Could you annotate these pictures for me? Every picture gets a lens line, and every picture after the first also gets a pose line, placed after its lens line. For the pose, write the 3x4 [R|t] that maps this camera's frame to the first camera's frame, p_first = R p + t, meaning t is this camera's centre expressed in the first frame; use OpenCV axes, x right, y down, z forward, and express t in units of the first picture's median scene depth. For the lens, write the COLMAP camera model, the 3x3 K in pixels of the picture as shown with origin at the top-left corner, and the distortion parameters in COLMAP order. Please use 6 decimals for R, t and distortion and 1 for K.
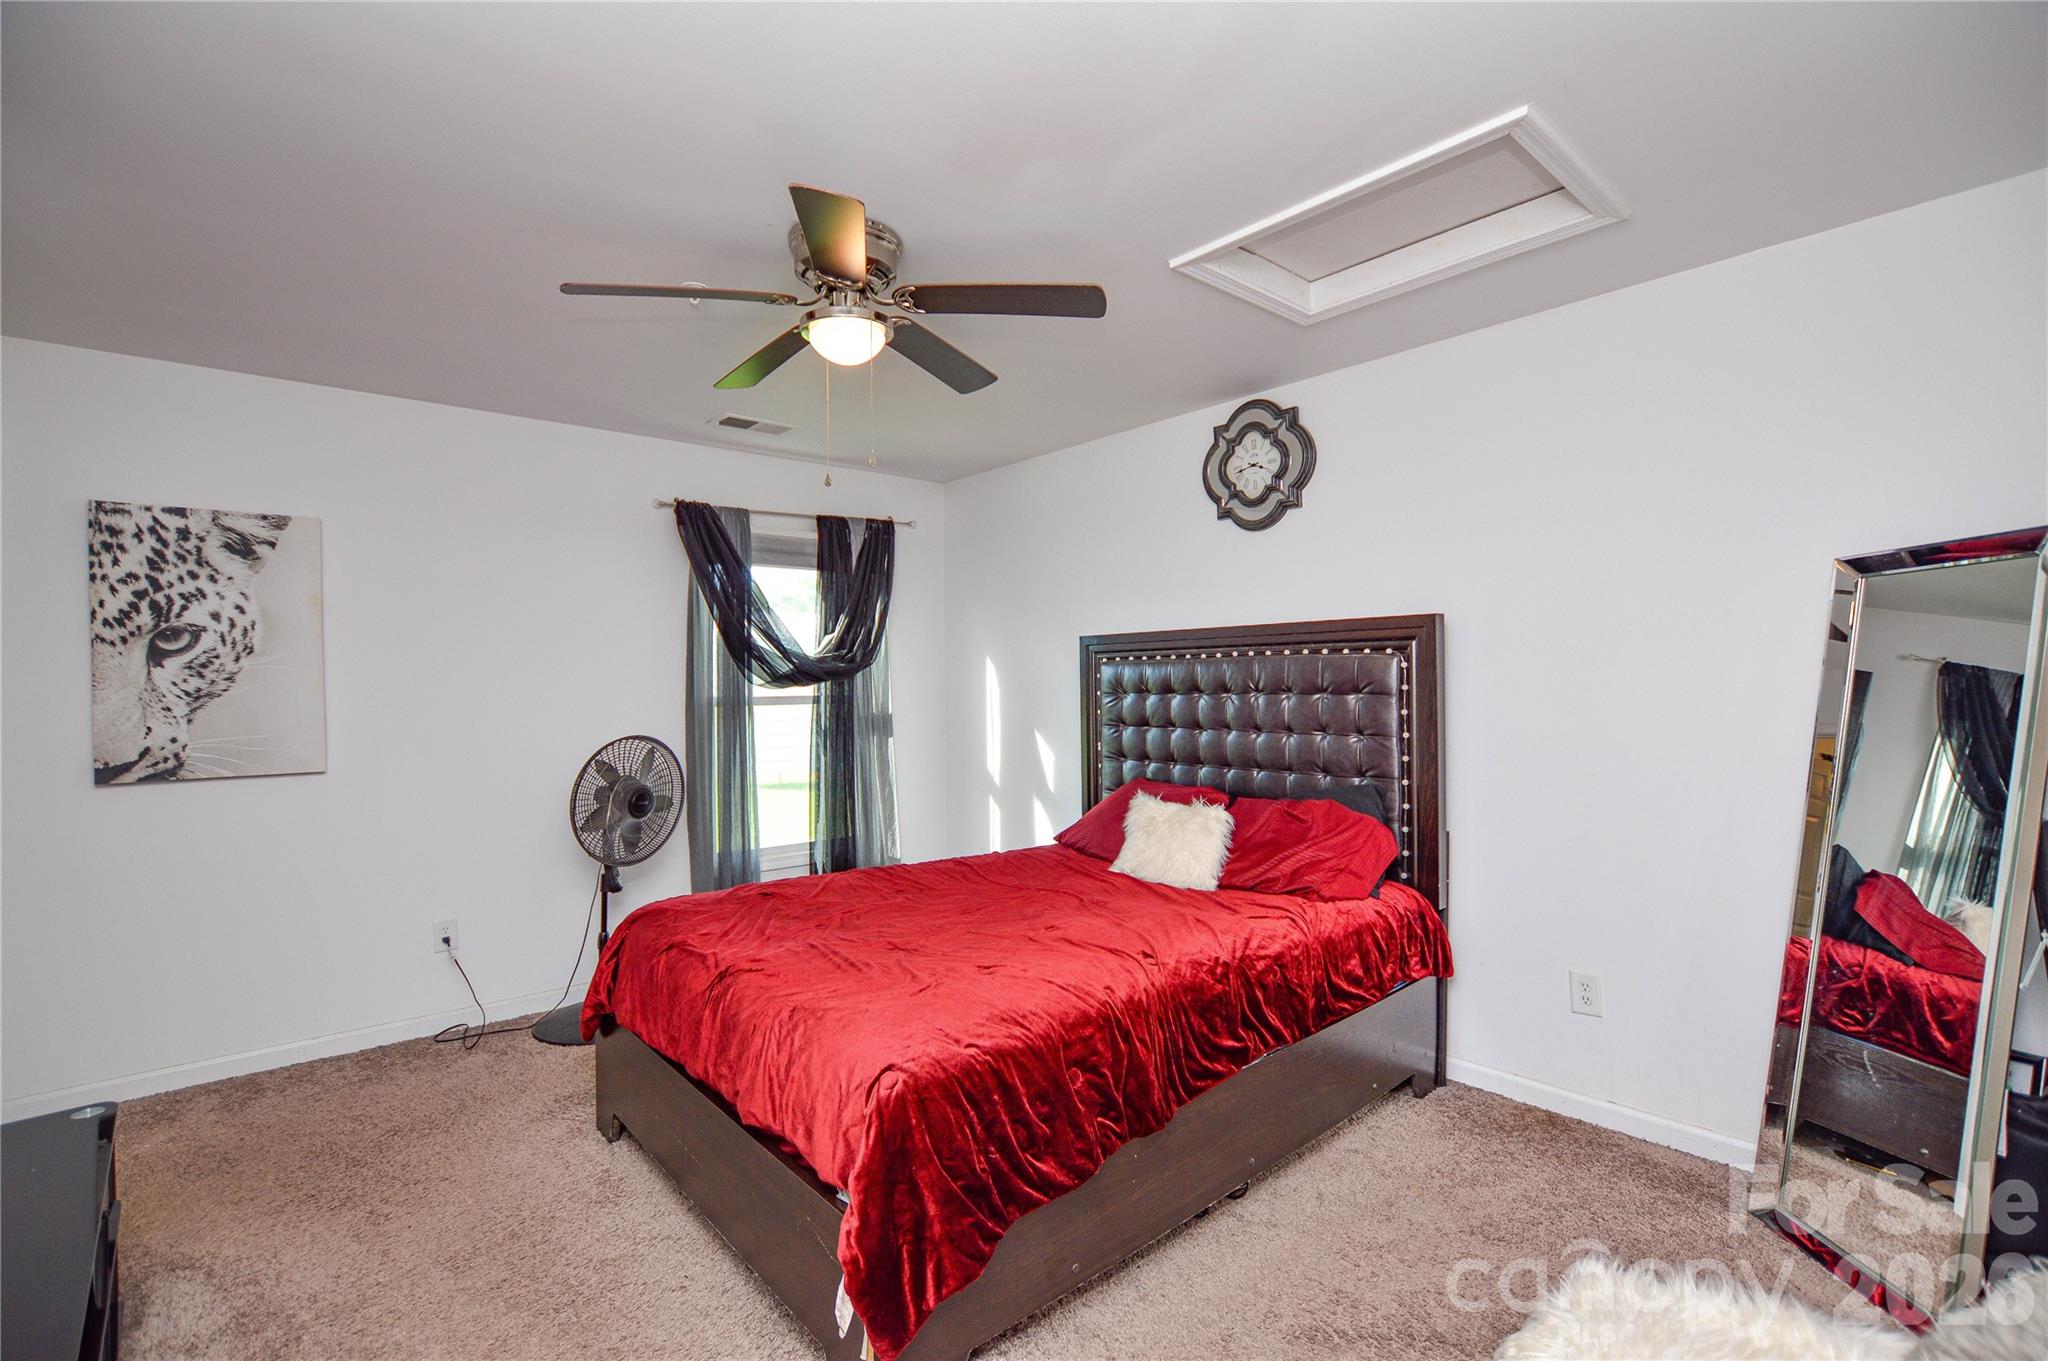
lens RADIAL K [[925.2, 0, 1024.0], [0, 925.2, 680.5], [0, 0, 1]] dist [-0.026512, 0.000710]
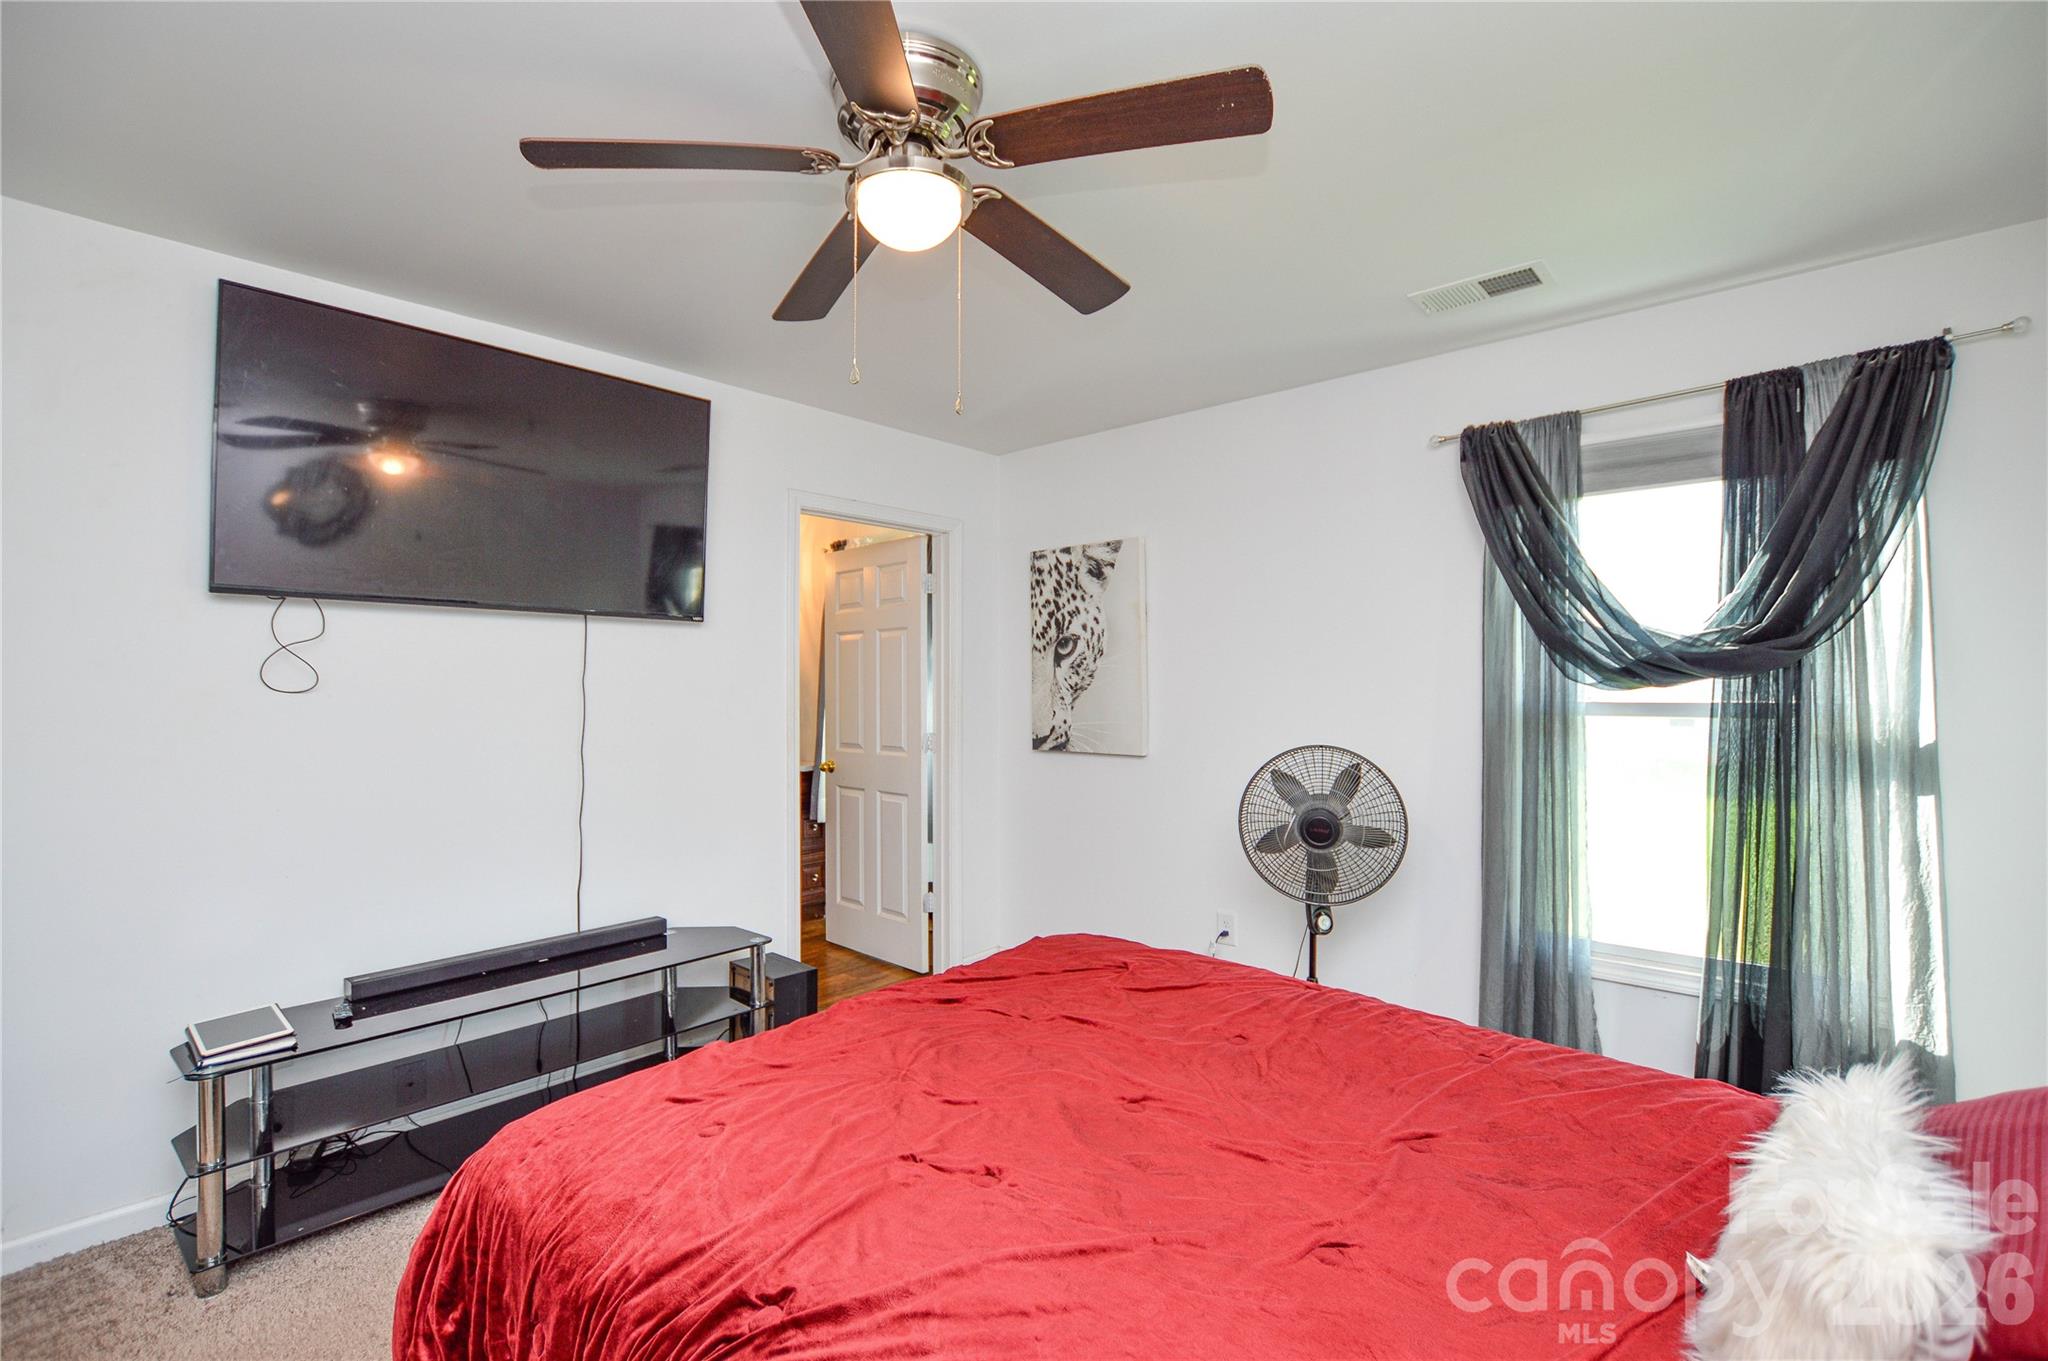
lens RADIAL K [[925.2, 0, 1024.0], [0, 925.2, 680.5], [0, 0, 1]] dist [-0.026512, 0.000710]
pose [[0.125048, 0.000910, -0.992150, 0.407938], [-0.001484, 0.999999, 0.000730, 0.004214], [0.992150, 0.001381, 0.125049, 0.762954]]
